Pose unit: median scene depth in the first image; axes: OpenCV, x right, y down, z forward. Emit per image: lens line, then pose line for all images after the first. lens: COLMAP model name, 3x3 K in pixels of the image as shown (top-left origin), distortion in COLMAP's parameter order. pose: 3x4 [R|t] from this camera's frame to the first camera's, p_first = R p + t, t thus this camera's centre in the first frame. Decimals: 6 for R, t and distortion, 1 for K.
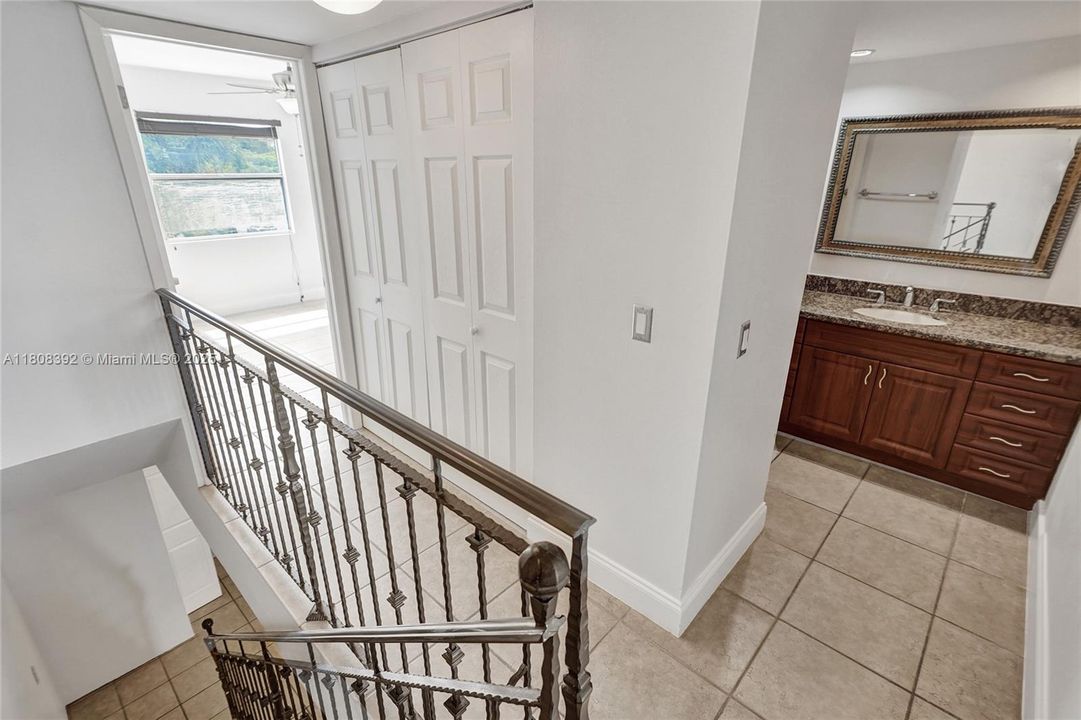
lens RADIAL K [[505.0, 0, 540.0], [0, 505.0, 363.7], [0, 0, 1]] dist [0.001554, 0.007145]
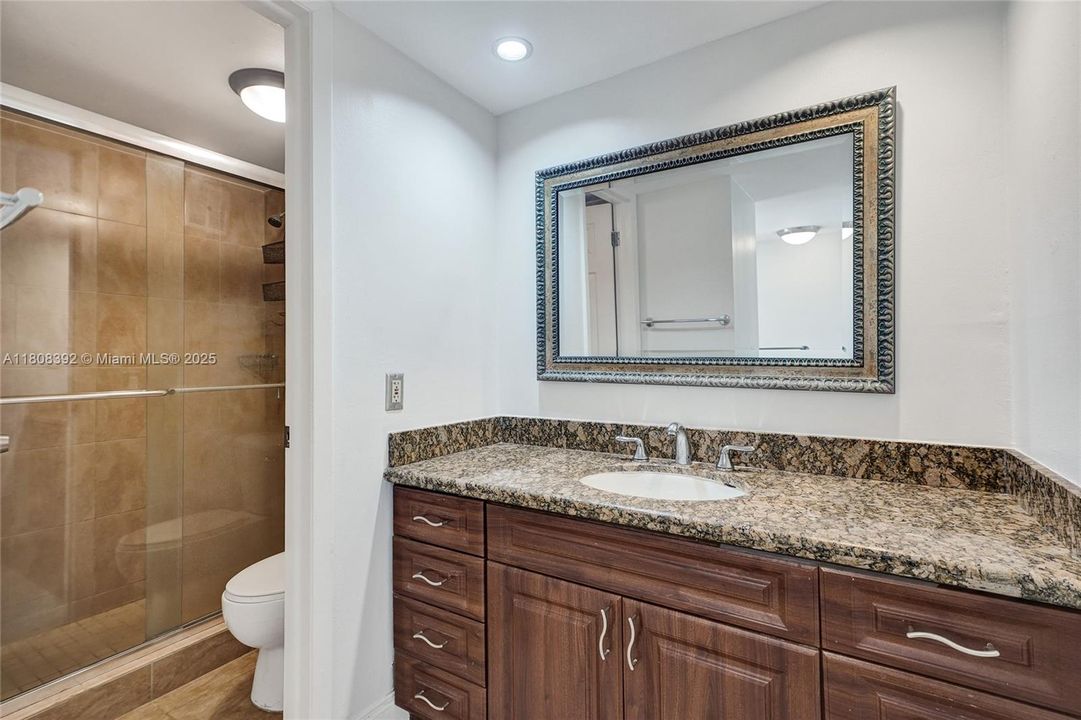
lens RADIAL K [[505.0, 0, 539.6], [0, 505.0, 350.3], [0, 0, 1]] dist [0.001554, 0.007145]
pose [[0.981994, -0.002824, 0.188890, 0.527663], [0.074447, 0.924757, -0.373206, -0.042149], [-0.173623, 0.380549, 0.908316, 0.555600]]
